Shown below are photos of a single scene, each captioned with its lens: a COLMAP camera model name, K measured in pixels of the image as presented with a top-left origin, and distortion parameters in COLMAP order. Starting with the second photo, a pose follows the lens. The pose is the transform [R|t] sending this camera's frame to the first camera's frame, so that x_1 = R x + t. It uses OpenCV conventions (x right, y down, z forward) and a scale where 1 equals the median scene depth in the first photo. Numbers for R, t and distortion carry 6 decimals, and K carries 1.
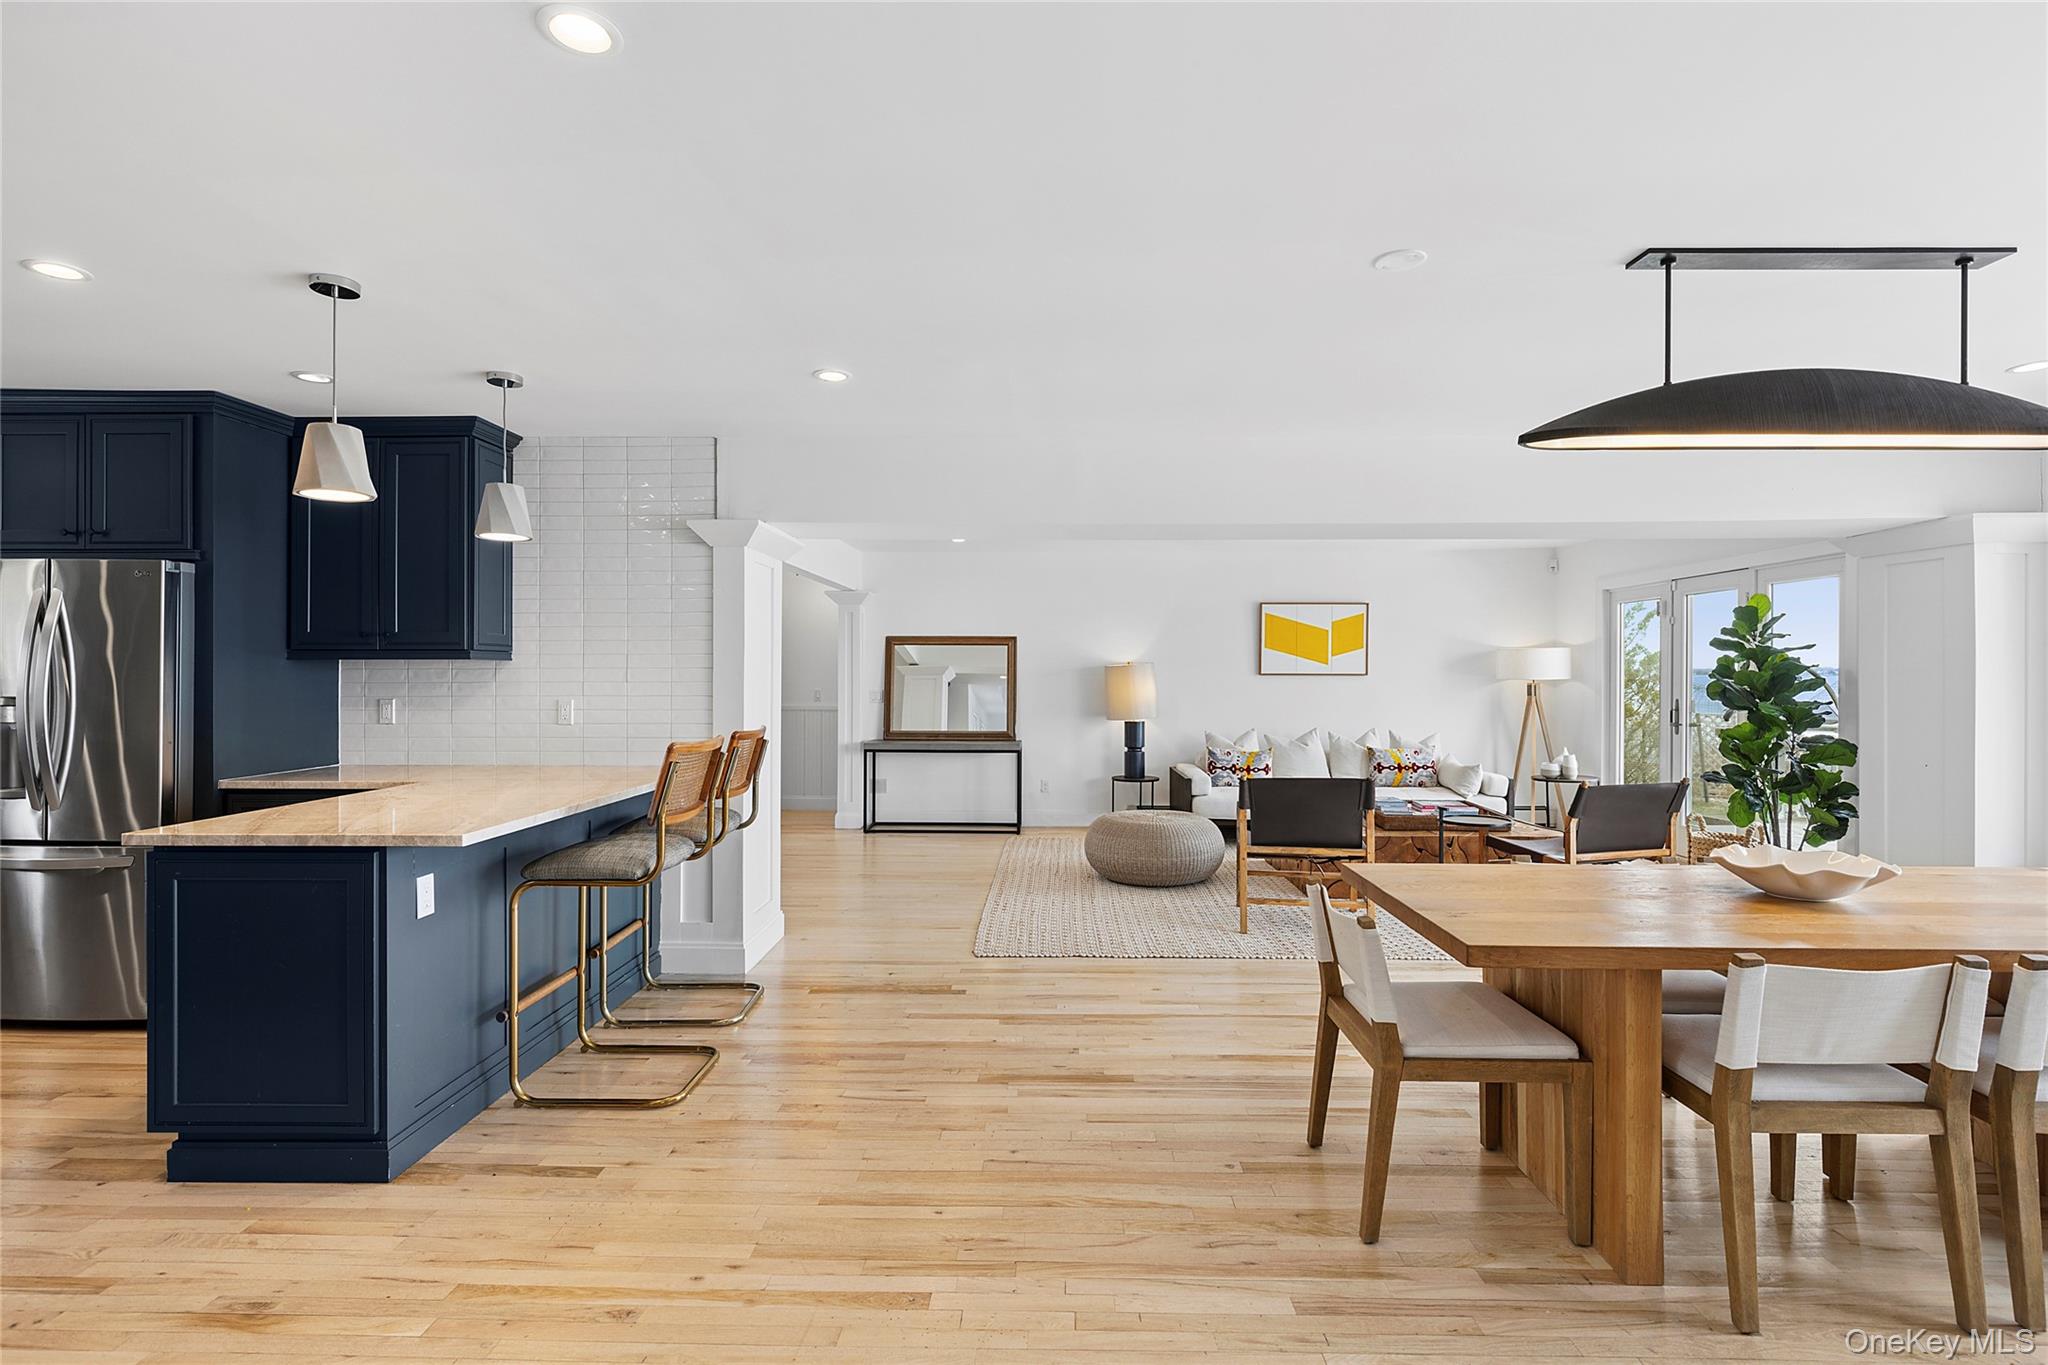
lens RADIAL K [[974.7, 0, 1032.1], [0, 974.7, 677.8], [0, 0, 1]] dist [-0.004220, 0.000607]
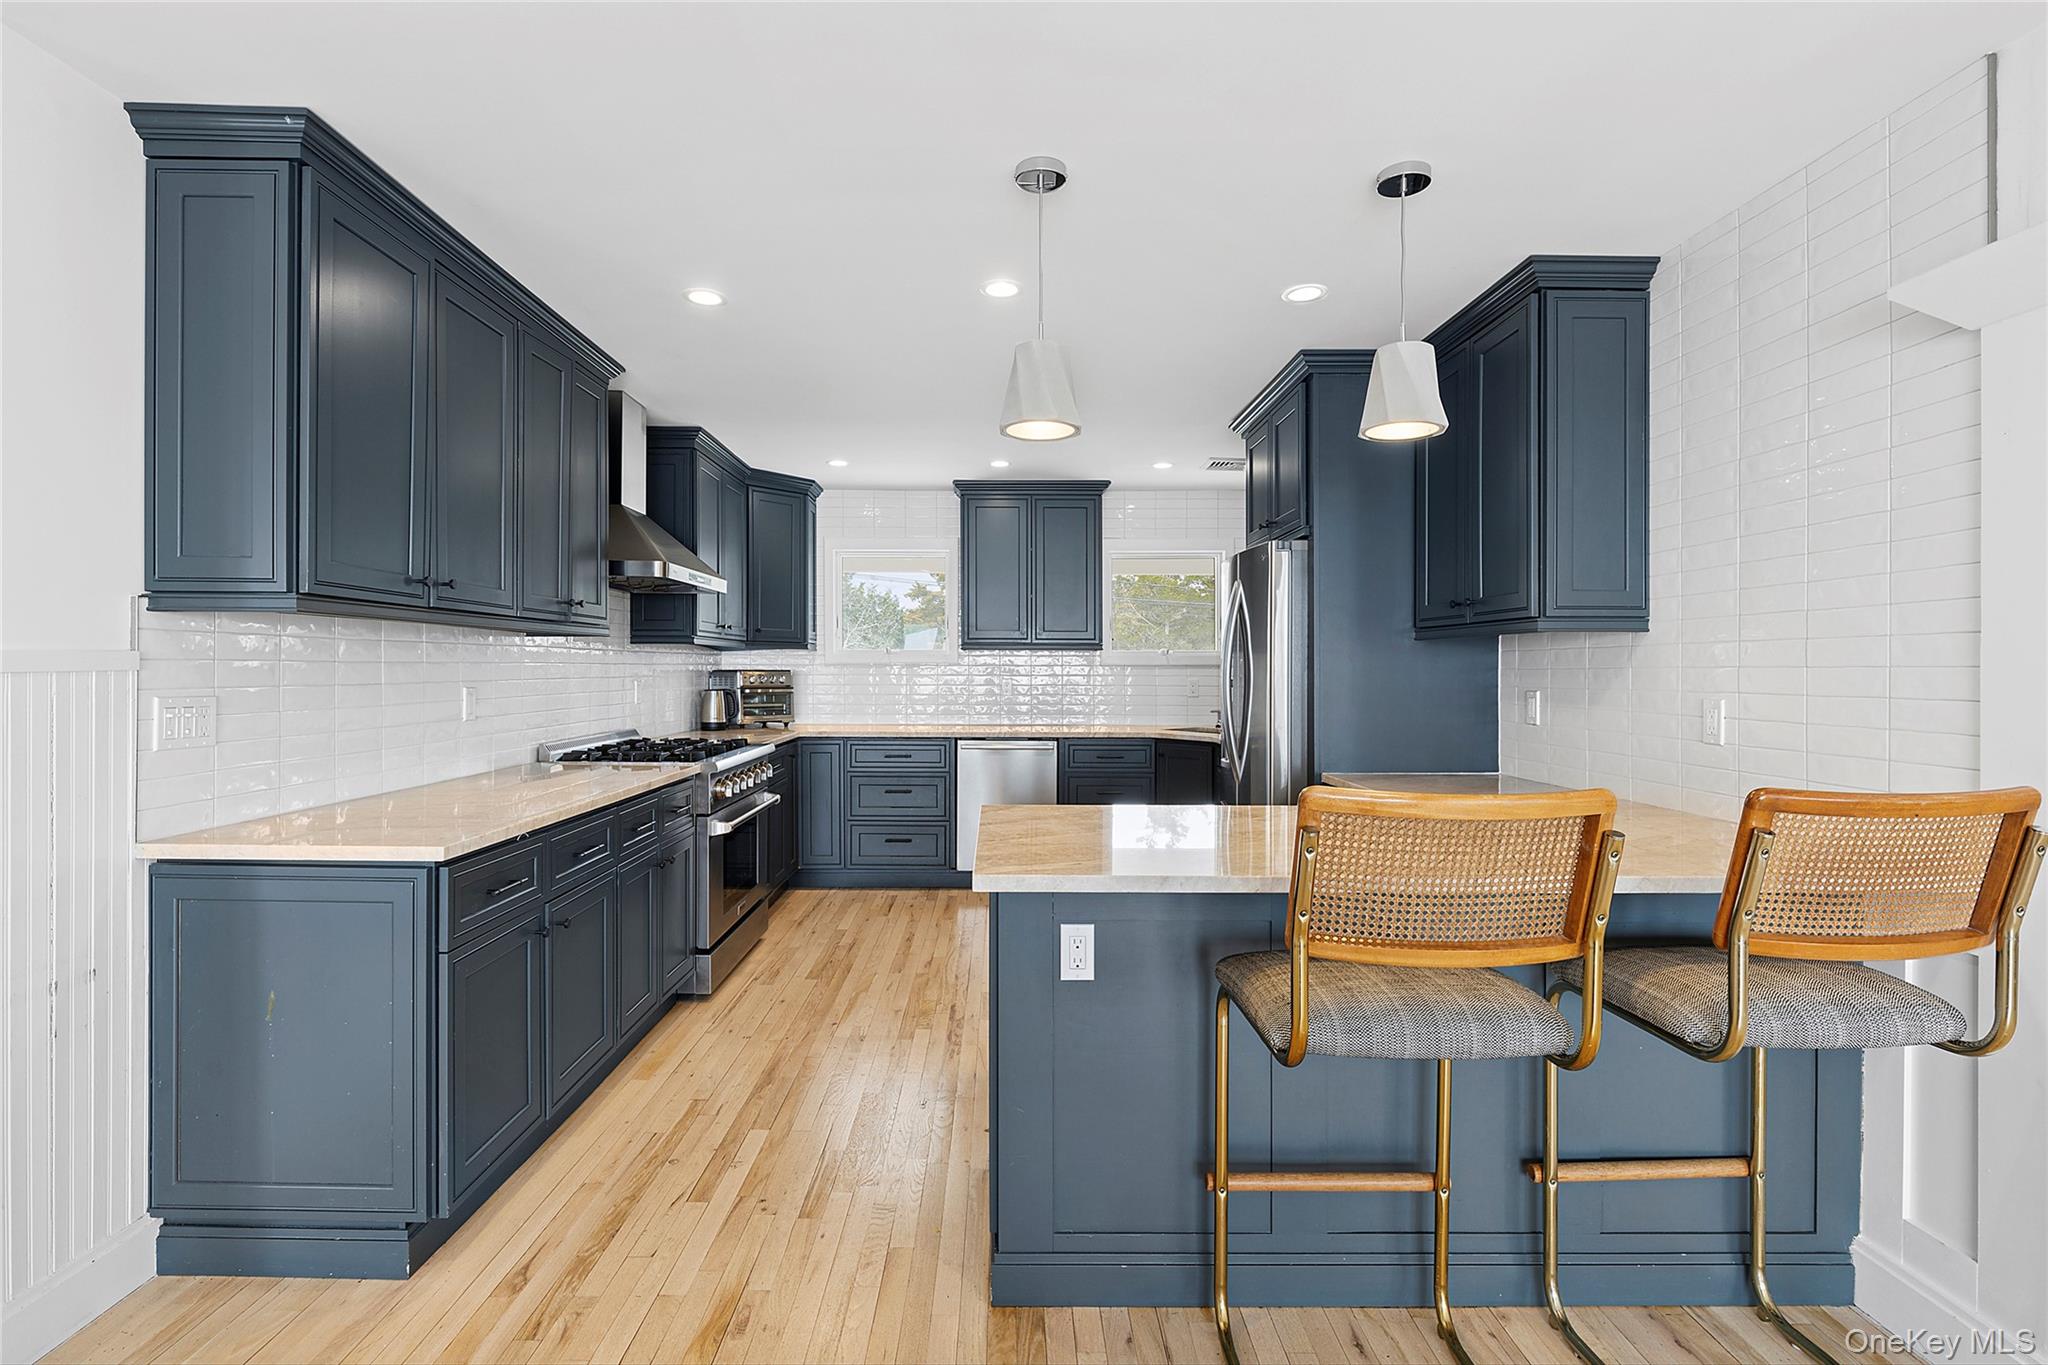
lens RADIAL K [[974.7, 0, 1010.3], [0, 974.7, 674.4], [0, 0, 1]] dist [-0.004220, 0.000607]
pose [[0.022480, 0.004657, -0.999736, 0.074911], [-0.007552, 0.999961, 0.004488, 0.010342], [0.999719, 0.007449, 0.022514, 0.689953]]
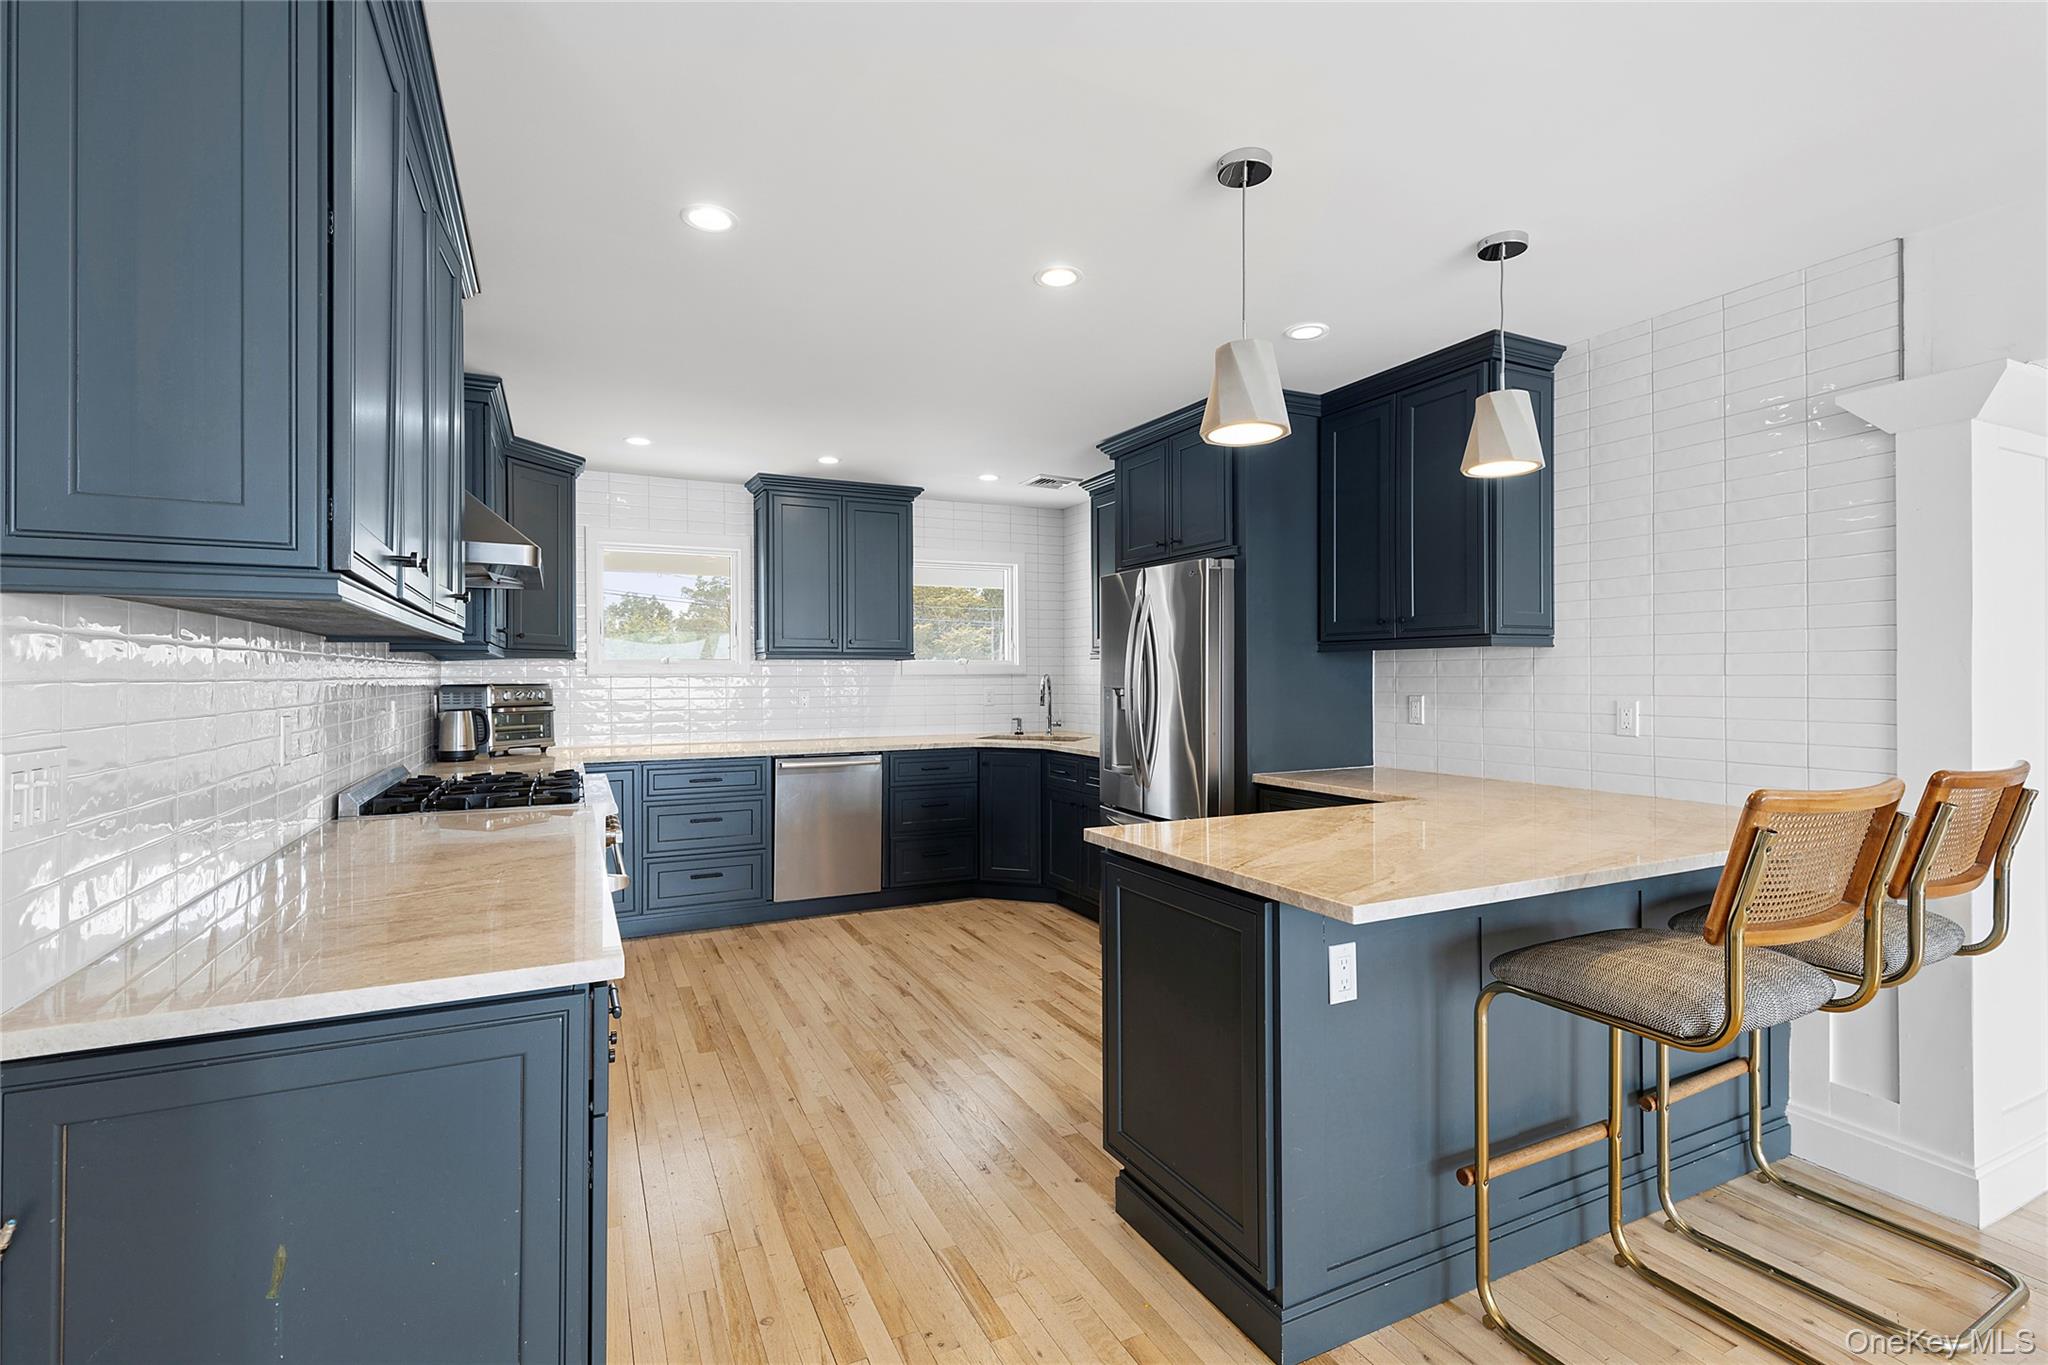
lens RADIAL K [[936.4, 0, 1033.3], [0, 936.4, 673.8], [0, 0, 1]] dist [0.009059, -0.001508]
pose [[0.464084, -0.004697, -0.885779, -0.090472], [0.001481, 0.999989, -0.004527, 0.006567], [0.885790, 0.000789, 0.464086, 0.357913]]
